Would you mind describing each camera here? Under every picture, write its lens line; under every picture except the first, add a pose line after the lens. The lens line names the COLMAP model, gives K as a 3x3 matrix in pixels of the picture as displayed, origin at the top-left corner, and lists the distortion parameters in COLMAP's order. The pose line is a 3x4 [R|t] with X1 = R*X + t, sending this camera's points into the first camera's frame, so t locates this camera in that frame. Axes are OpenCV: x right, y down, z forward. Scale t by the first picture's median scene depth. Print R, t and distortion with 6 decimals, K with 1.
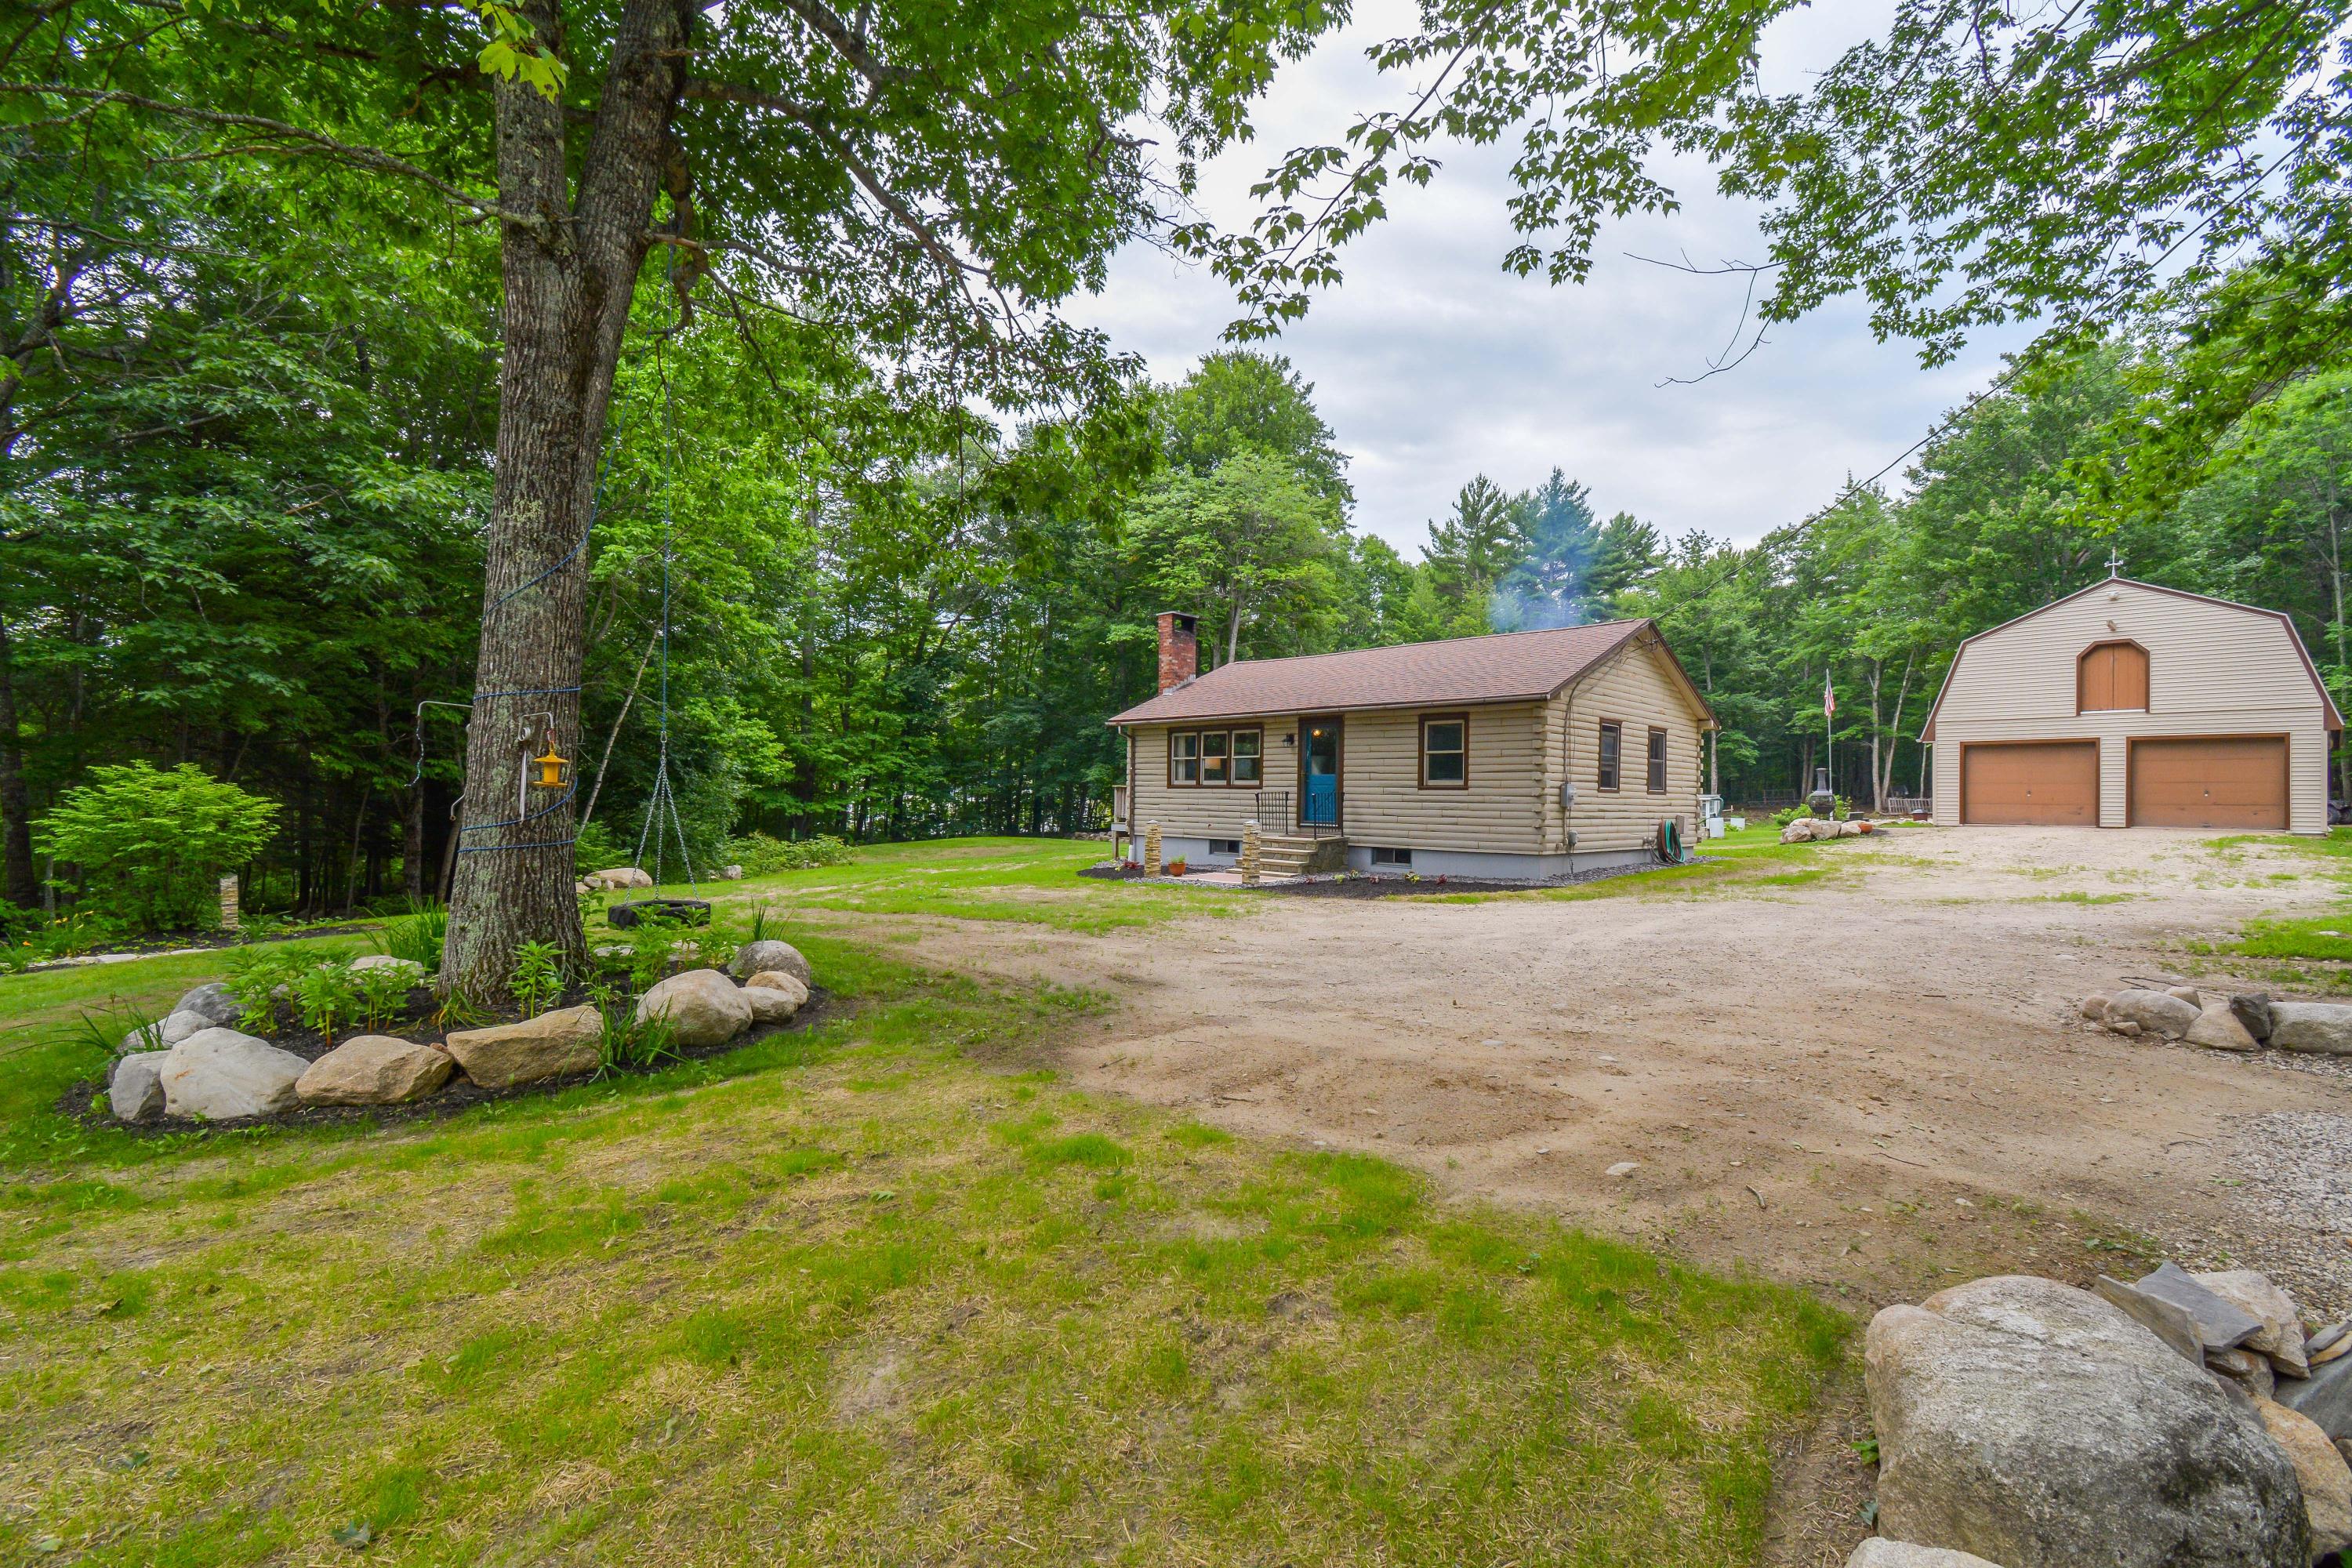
lens RADIAL K [[1026.8, 0, 1182.6], [0, 1026.8, 793.0], [0, 0, 1]] dist [0.025096, -0.024344]
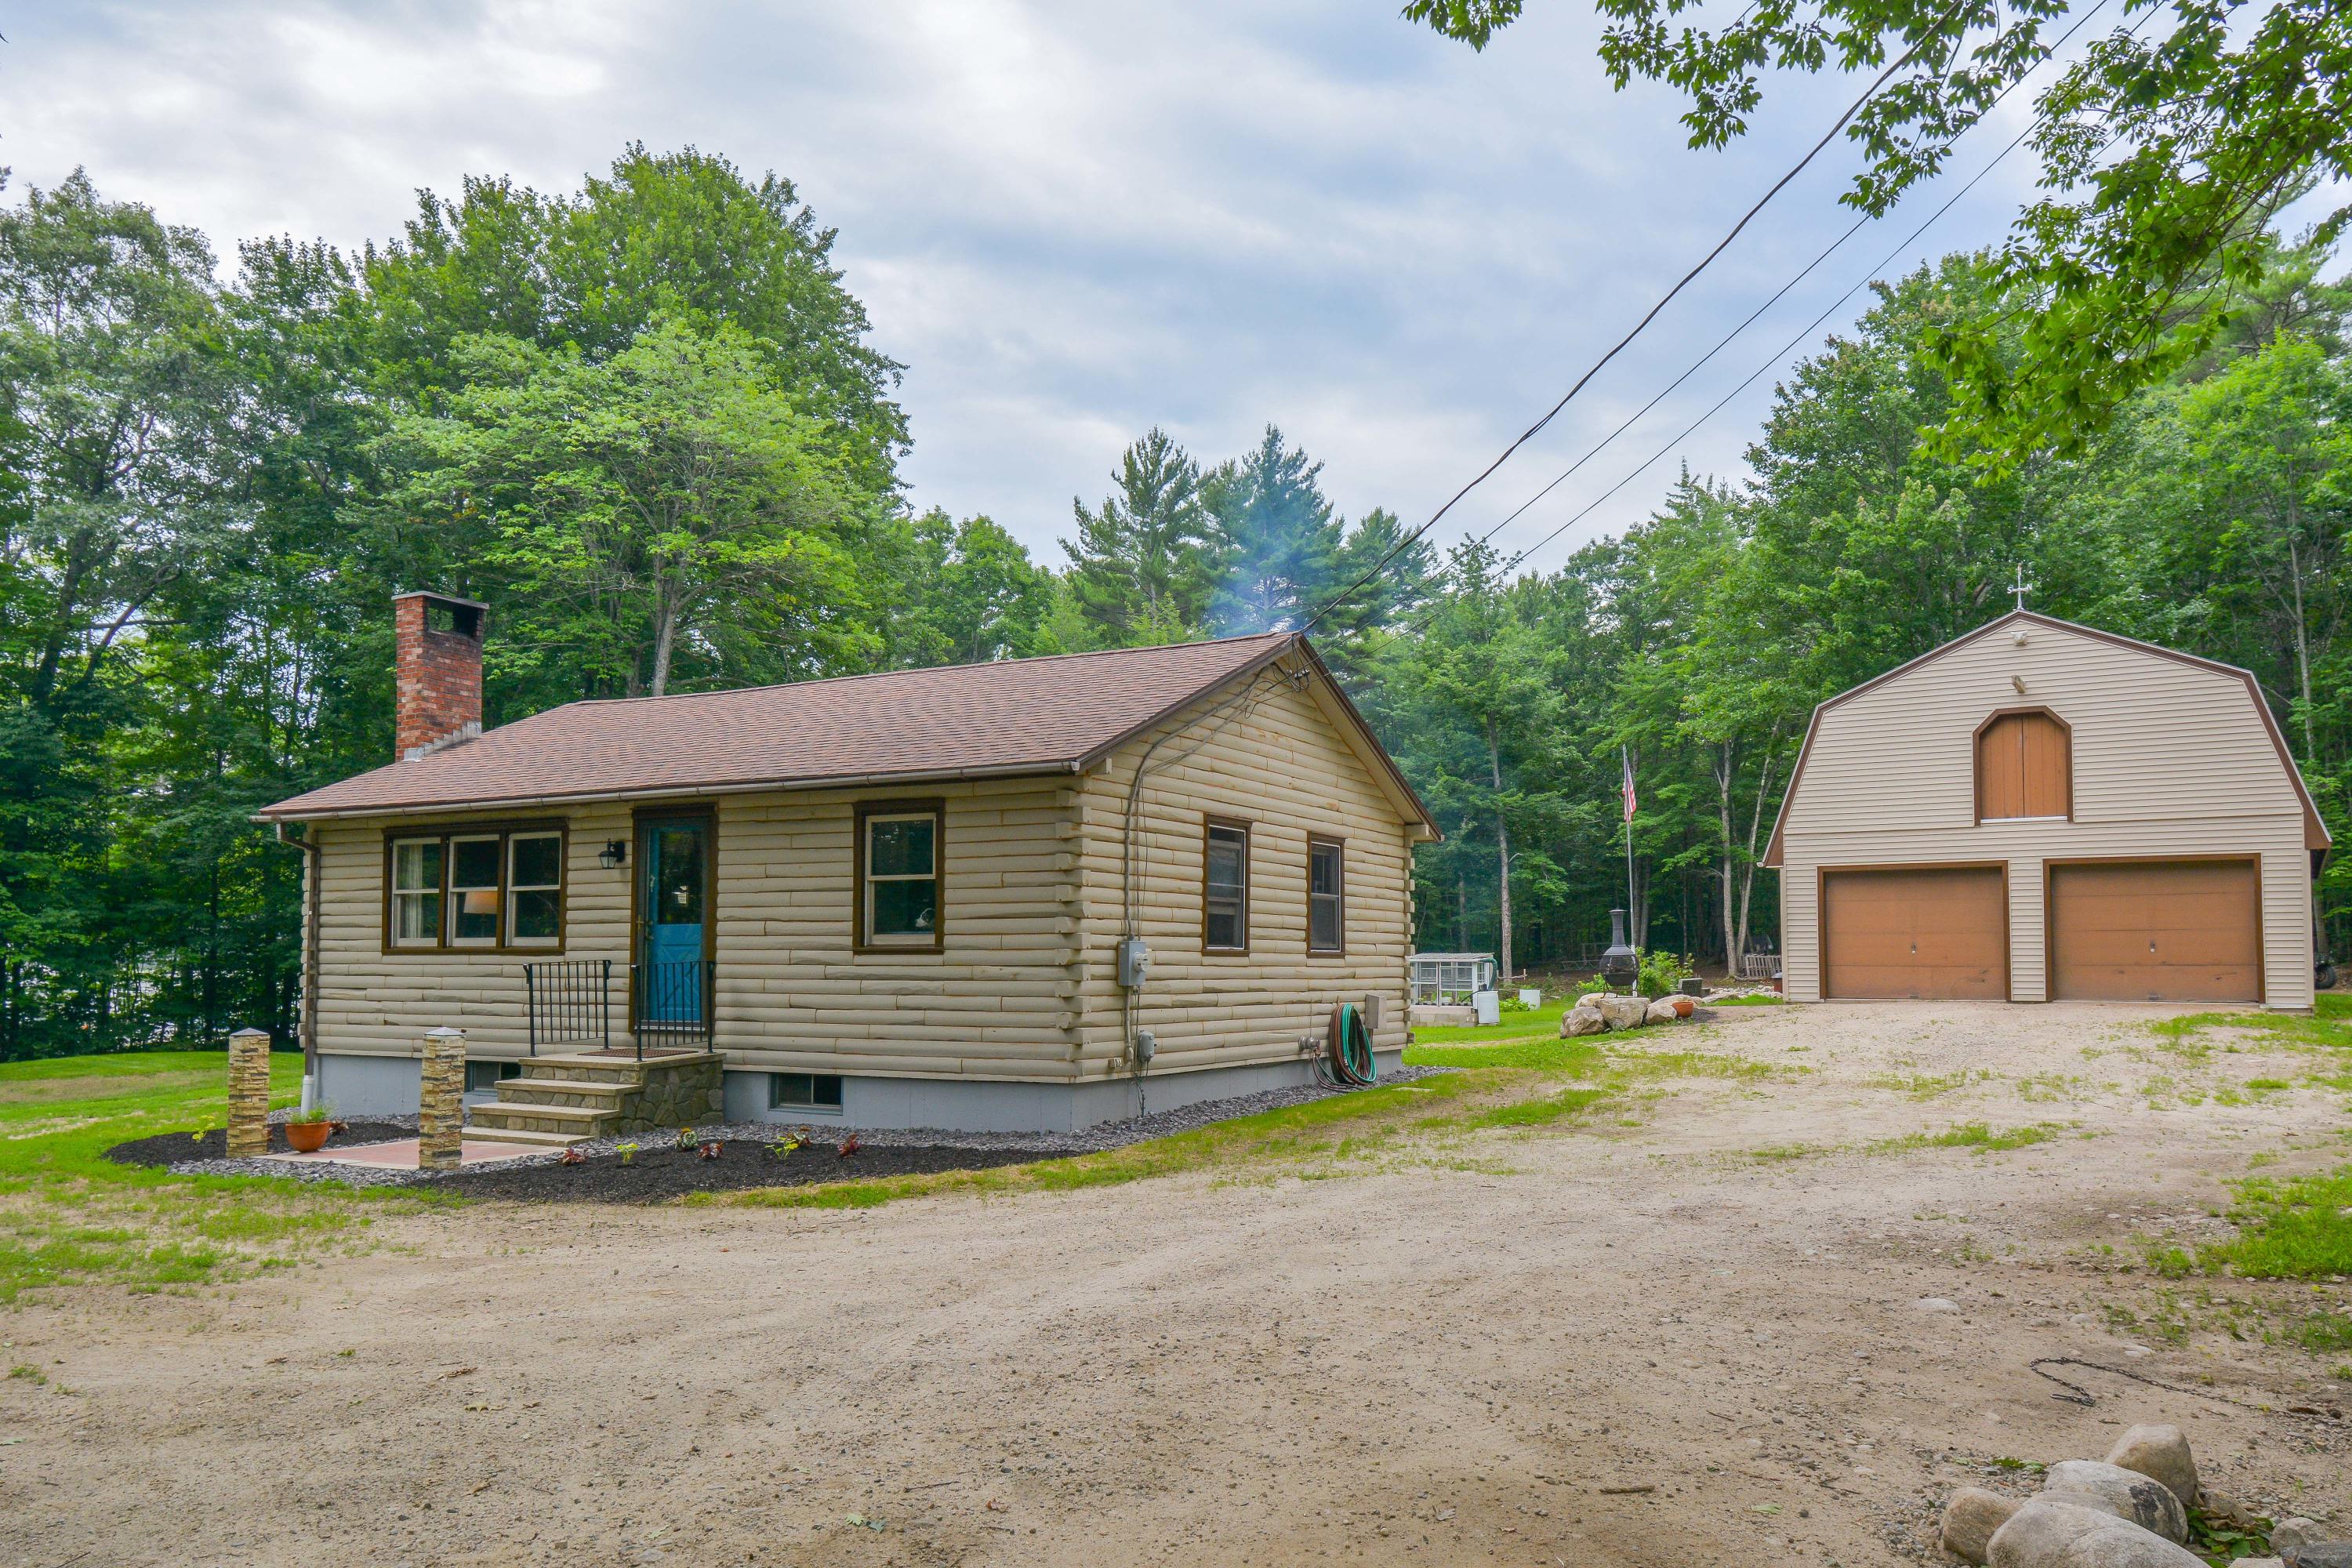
lens RADIAL K [[1693.3, 0, 1186.3], [0, 1693.3, 883.1], [0, 0, 1]] dist [0.008197, 0.001815]
pose [[0.963445, 0.001701, 0.267902, 0.116233], [0.009257, 0.999171, -0.039636, -0.002527], [-0.267747, 0.040667, 0.962631, 0.123585]]
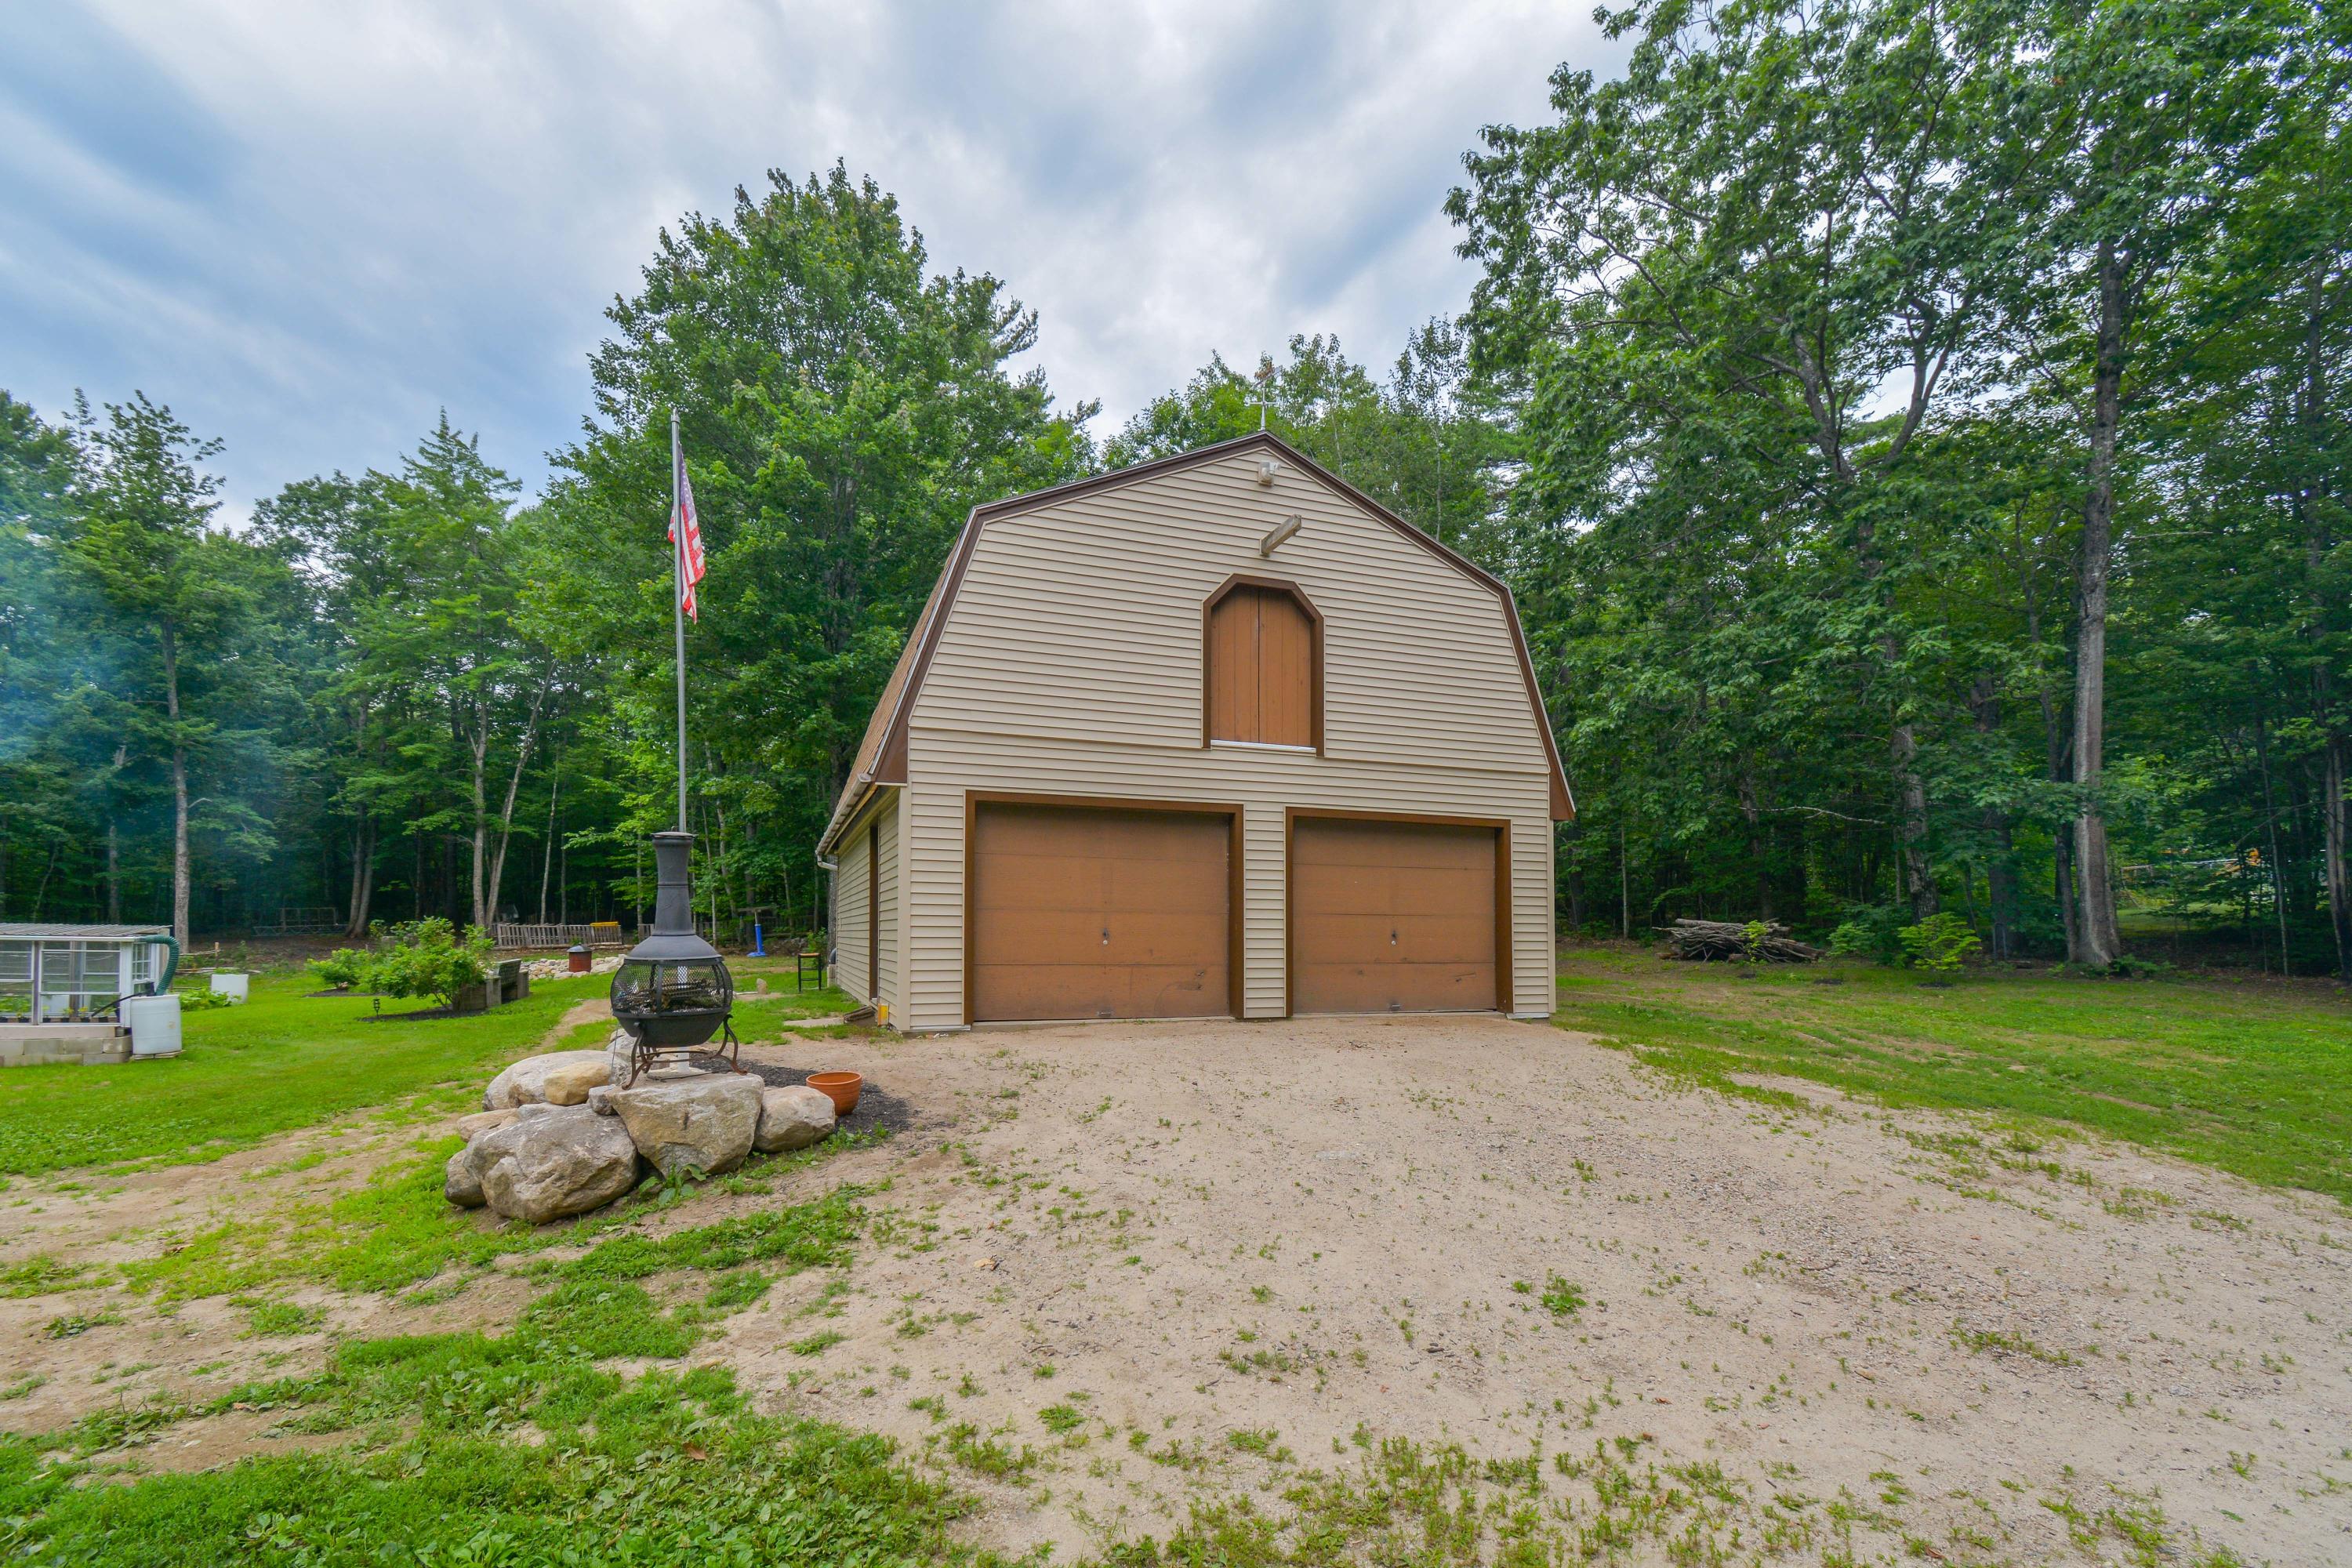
lens RADIAL K [[1075.9, 0, 1178.4], [0, 1075.9, 910.0], [0, 0, 1]] dist [0.029599, -0.025542]
pose [[0.353705, 0.009687, 0.935307, 0.450686], [-0.009428, 0.999932, -0.006791, -0.007180], [-0.935310, -0.006416, 0.353772, 0.832145]]
